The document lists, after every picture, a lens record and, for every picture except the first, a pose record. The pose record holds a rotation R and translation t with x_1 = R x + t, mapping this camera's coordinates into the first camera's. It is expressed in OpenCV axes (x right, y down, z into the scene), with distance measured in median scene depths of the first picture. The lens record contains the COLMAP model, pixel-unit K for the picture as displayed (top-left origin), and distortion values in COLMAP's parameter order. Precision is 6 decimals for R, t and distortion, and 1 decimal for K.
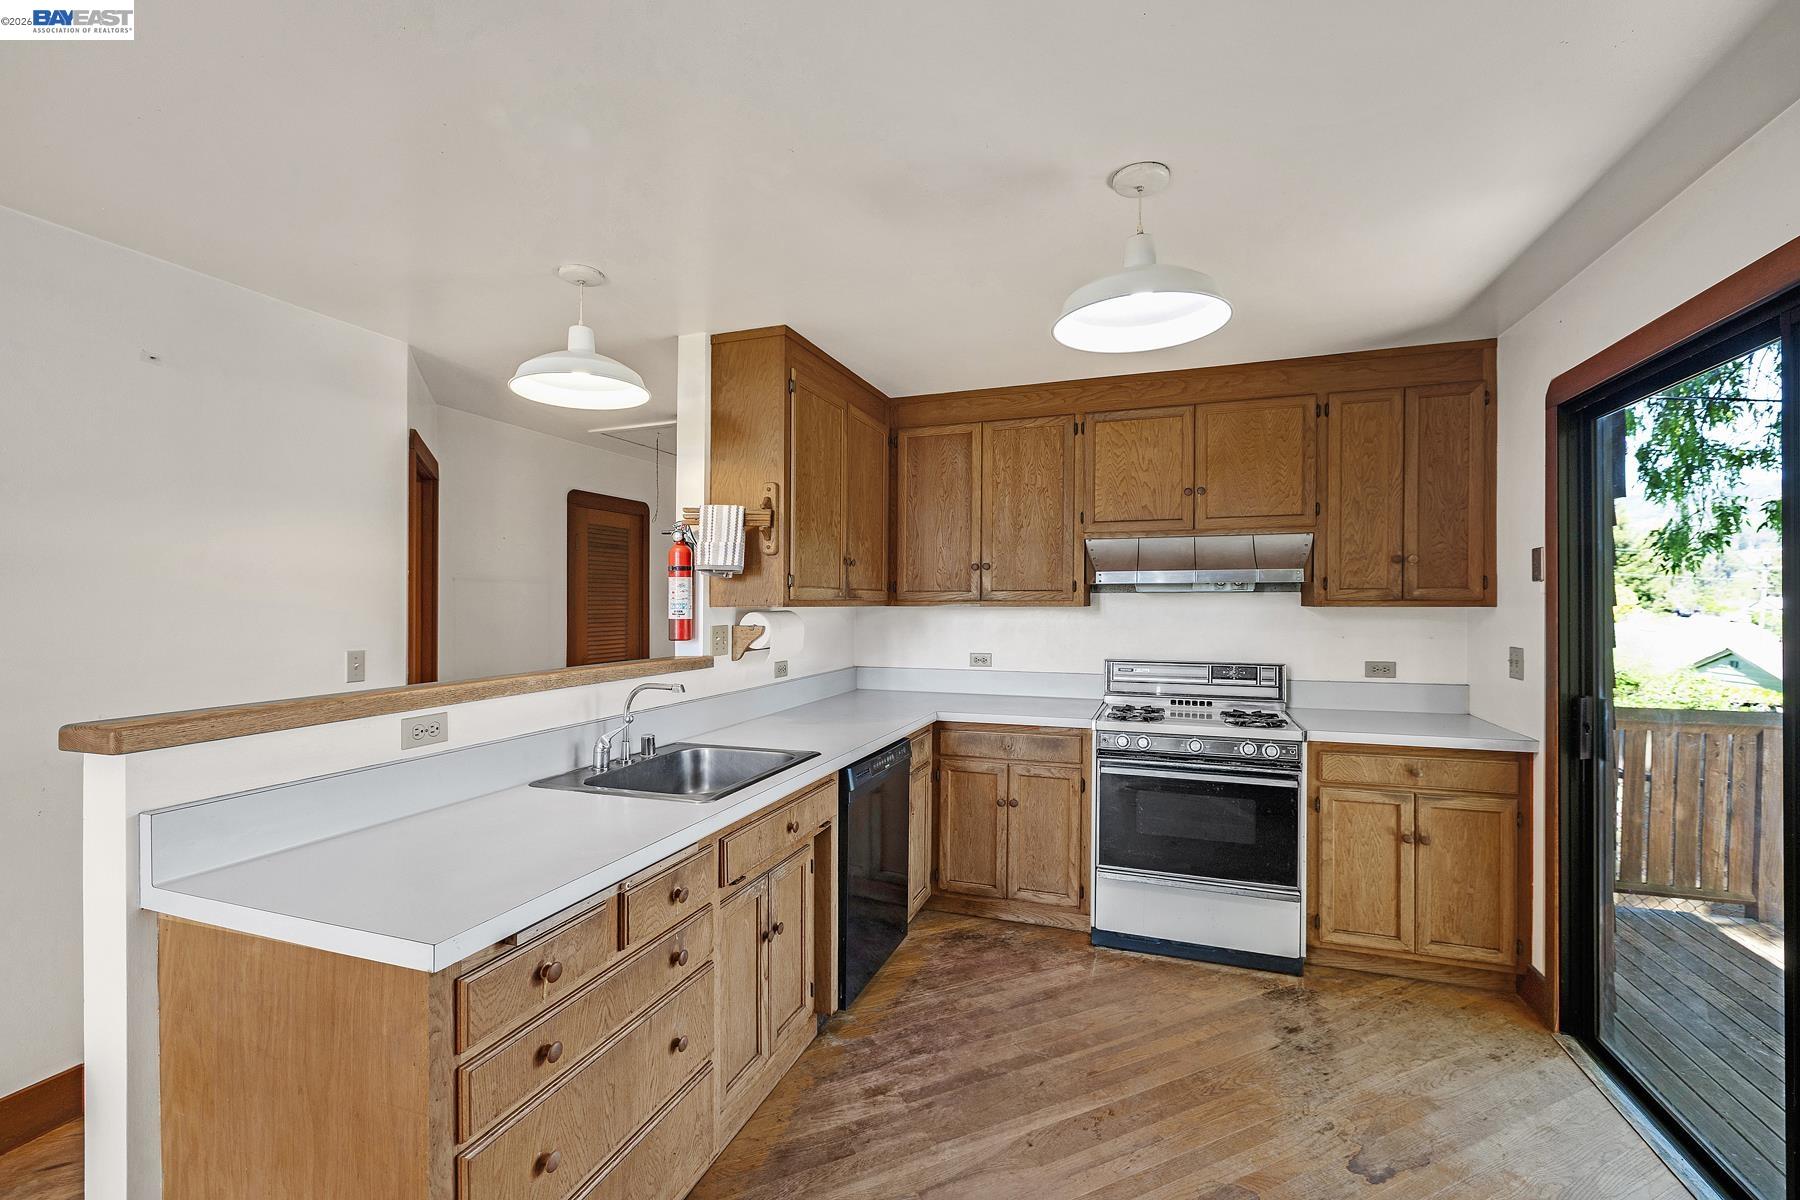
lens RADIAL K [[755.0, 0, 908.2], [0, 755.0, 604.3], [0, 0, 1]] dist [-0.001733, 0.000341]
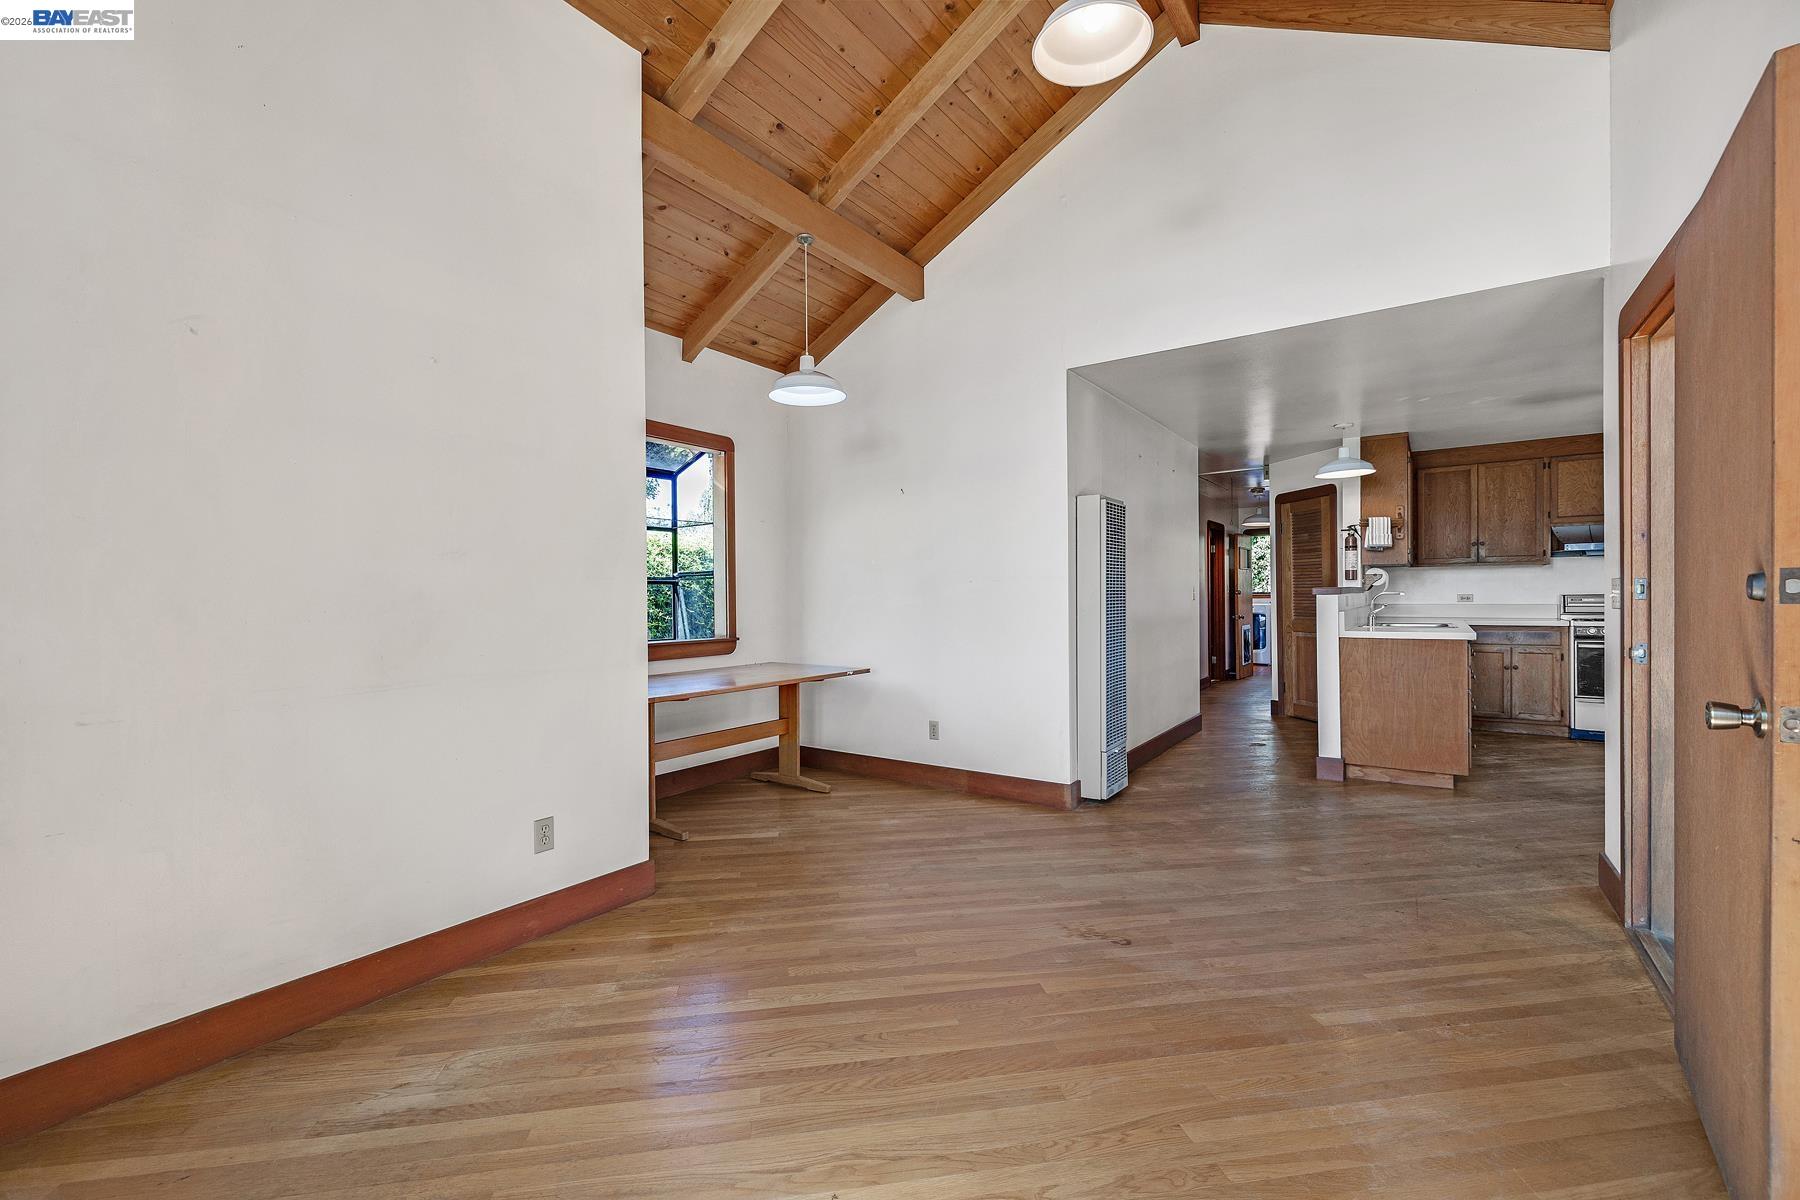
lens RADIAL K [[755.0, 0, 890.0], [0, 755.0, 595.6], [0, 0, 1]] dist [-0.001733, 0.000341]
pose [[0.959990, -0.010774, -0.279825, -0.909697], [0.008666, 0.999924, -0.008768, 0.094770], [0.279899, 0.005992, 0.960011, -1.366897]]
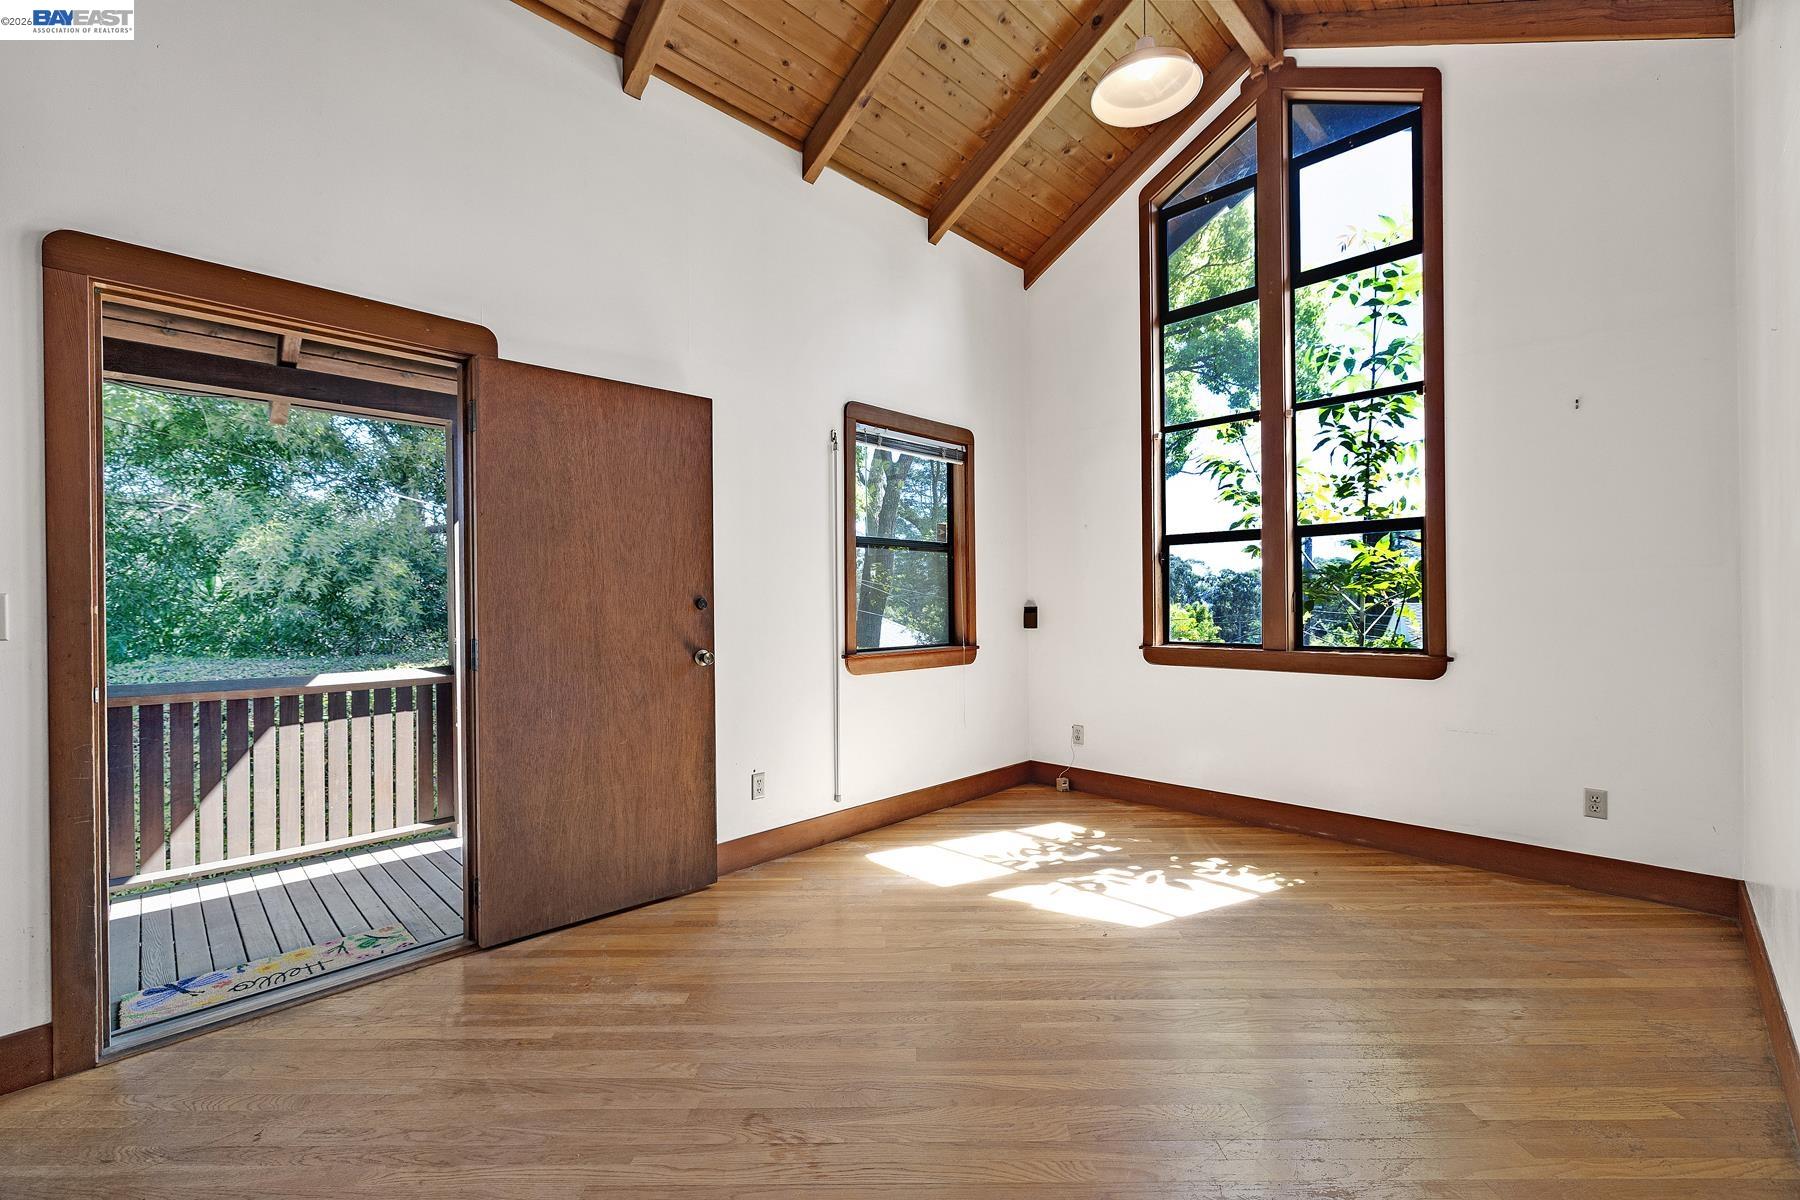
lens RADIAL K [[755.0, 0, 884.0], [0, 755.0, 590.1], [0, 0, 1]] dist [-0.001733, 0.000341]
pose [[-0.895969, 0.014317, 0.443886, -1.253497], [0.009368, 0.999867, -0.013338, 0.088274], [-0.444018, -0.007792, -0.895984, 0.017645]]
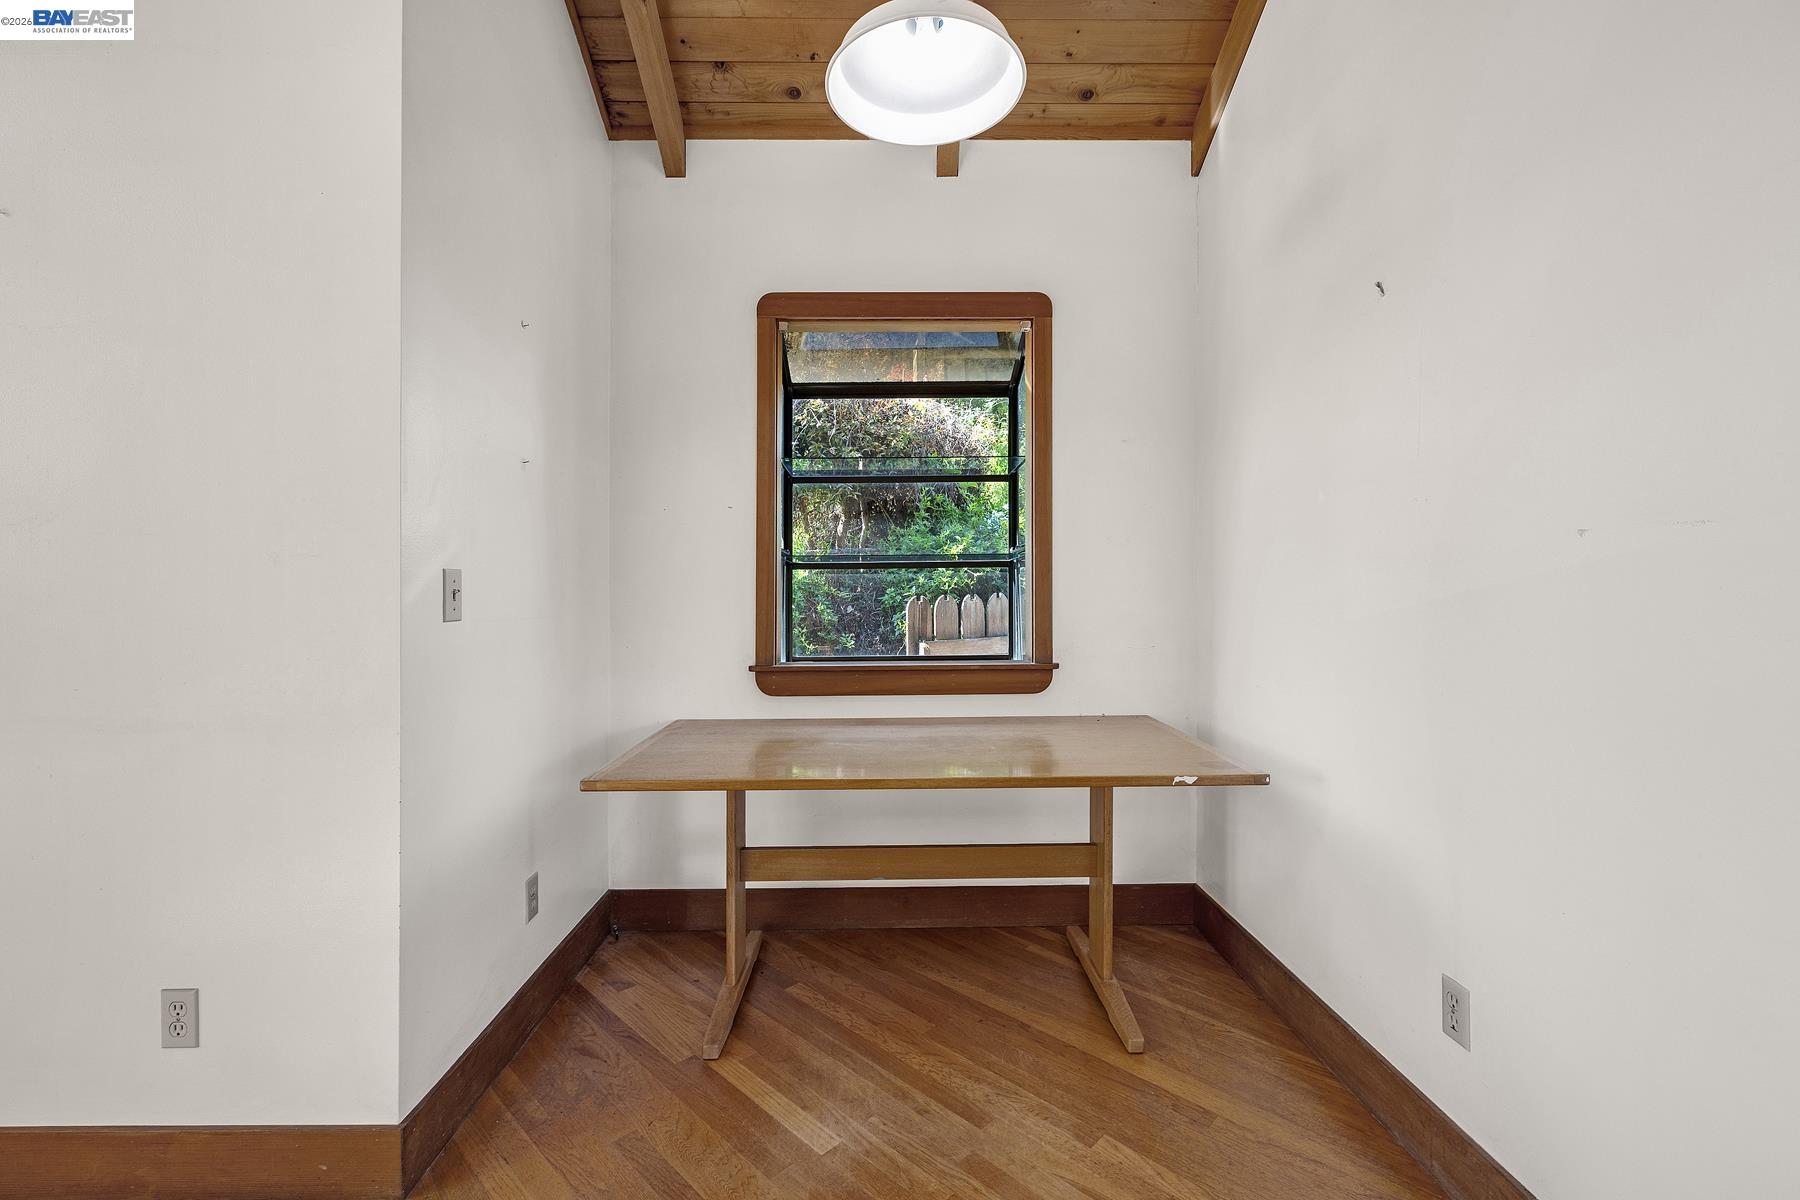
lens RADIAL K [[755.0, 0, 885.1], [0, 755.0, 583.7], [0, 0, 1]] dist [-0.001733, 0.000341]
pose [[0.338801, -0.010136, -0.940803, -0.930949], [0.002873, 0.999948, -0.009738, 0.083687], [0.940854, 0.000596, 0.338813, -0.355046]]
